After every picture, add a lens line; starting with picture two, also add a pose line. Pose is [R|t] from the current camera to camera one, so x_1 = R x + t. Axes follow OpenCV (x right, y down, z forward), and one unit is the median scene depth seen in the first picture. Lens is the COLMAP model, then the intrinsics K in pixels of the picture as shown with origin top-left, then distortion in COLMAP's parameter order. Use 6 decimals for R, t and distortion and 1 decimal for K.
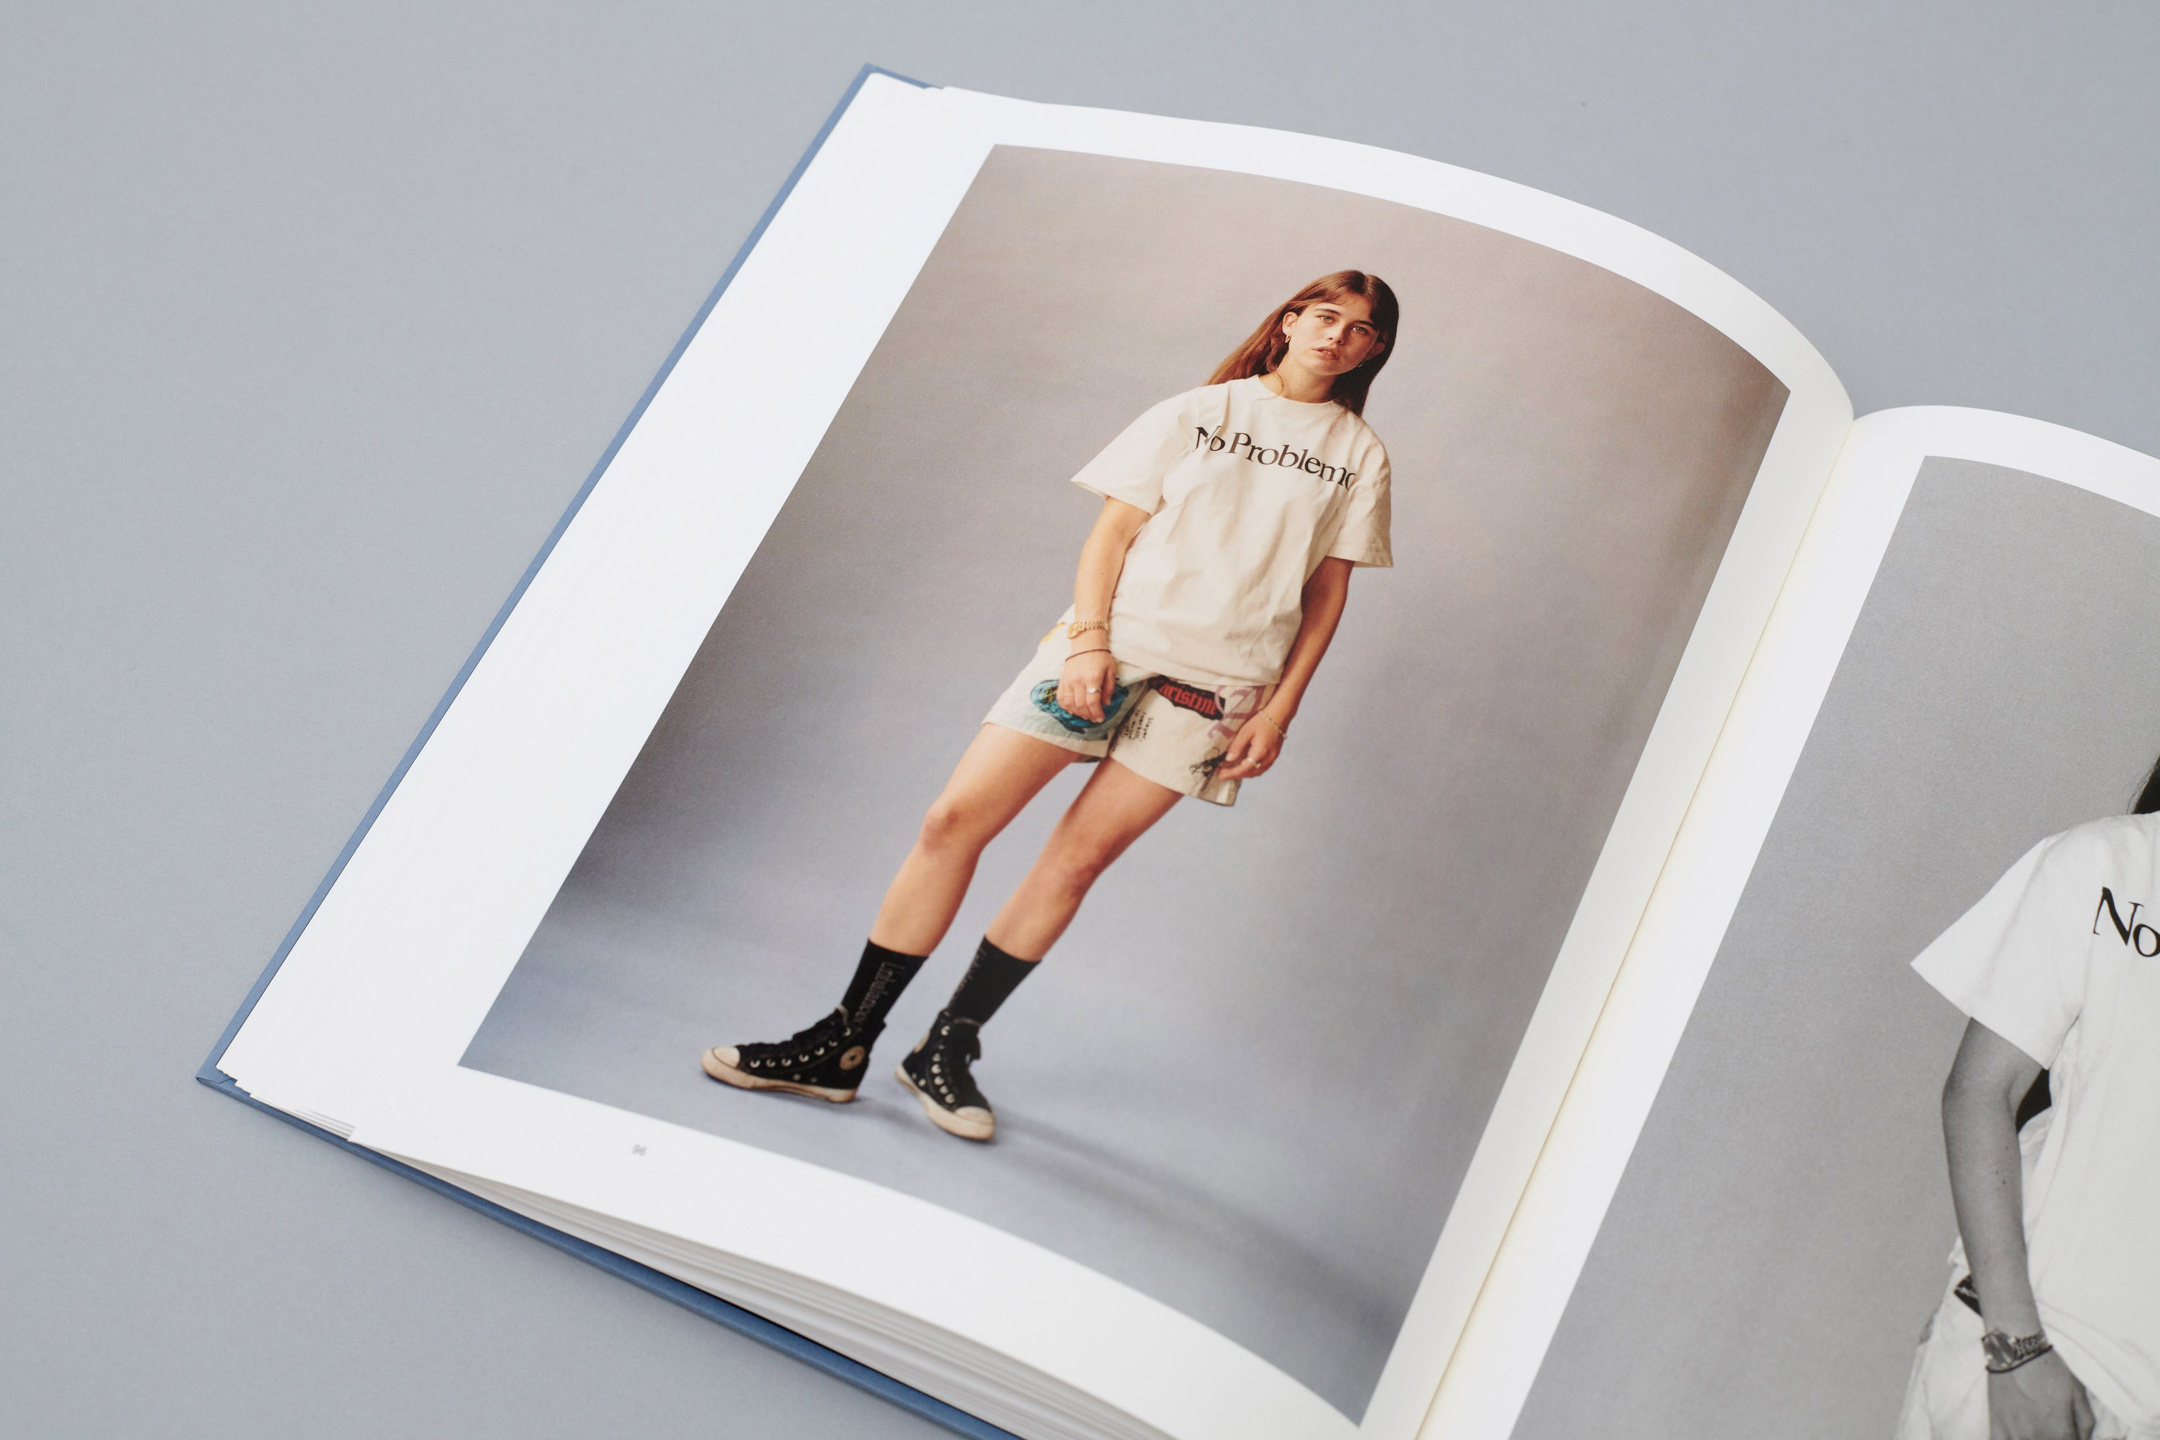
lens RADIAL K [[3453.9, 0, 1080.0], [0, 3453.9, 720.0], [0, 0, 1]] dist [-0.122525, -0.044691]
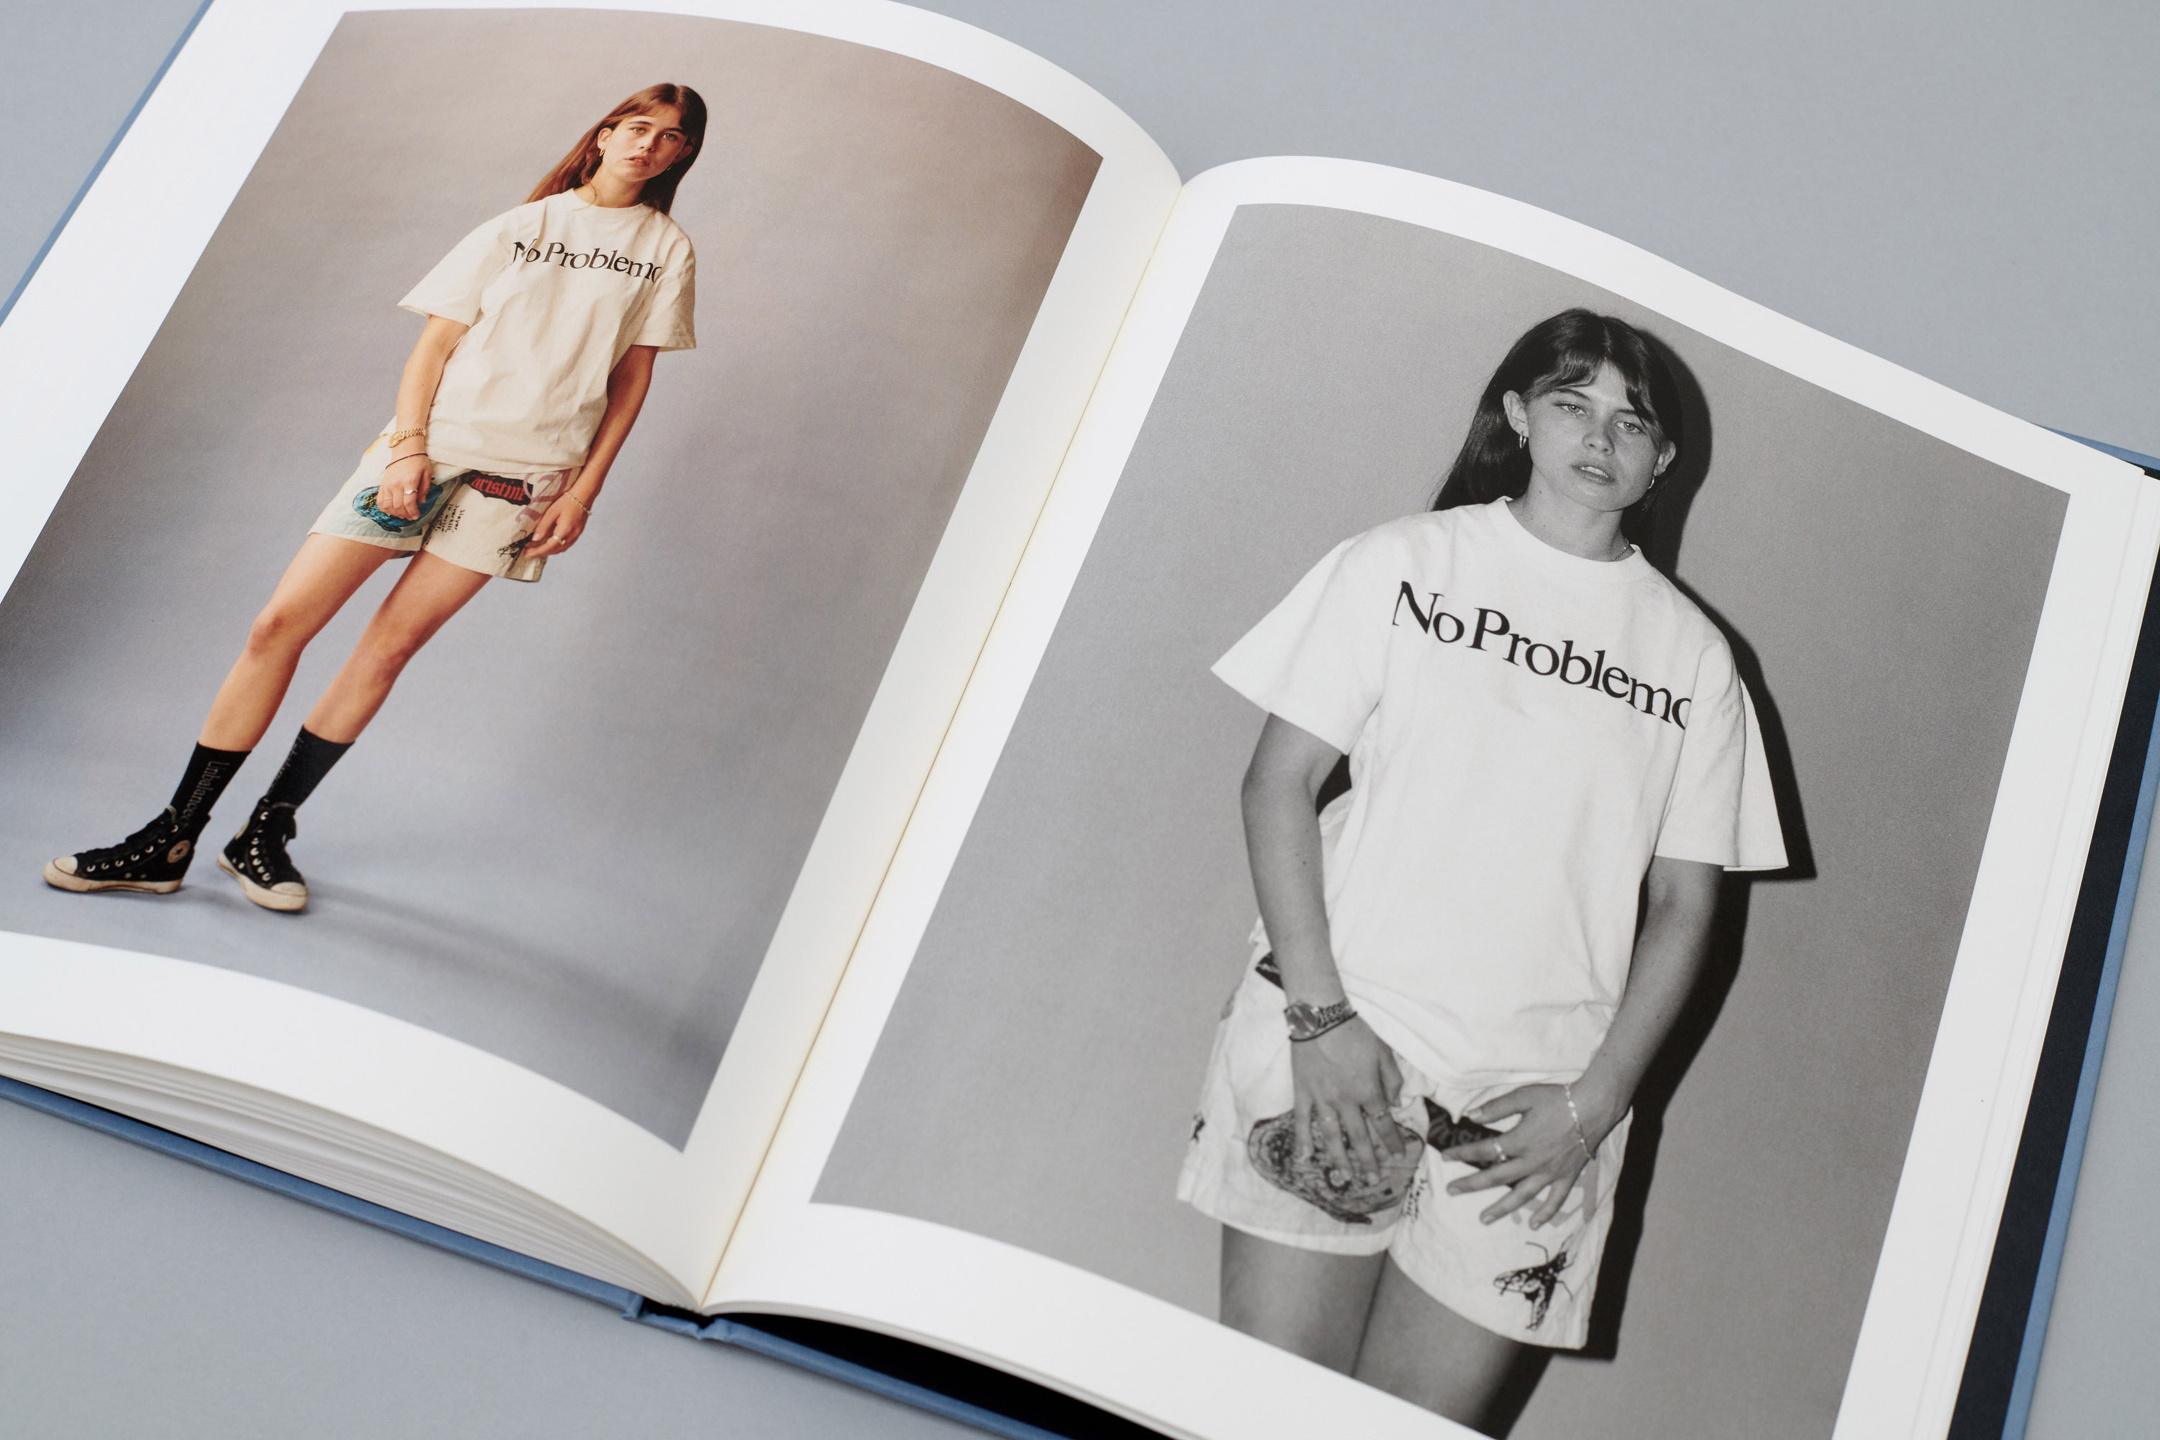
lens RADIAL K [[3453.9, 0, 1080.0], [0, 3453.9, 720.0], [0, 0, 1]] dist [-0.122525, -0.044691]
pose [[0.994606, -0.099726, 0.028515, 0.170690], [0.100228, 0.994823, -0.016757, 0.098875], [-0.026696, 0.019525, 0.999453, -0.034601]]
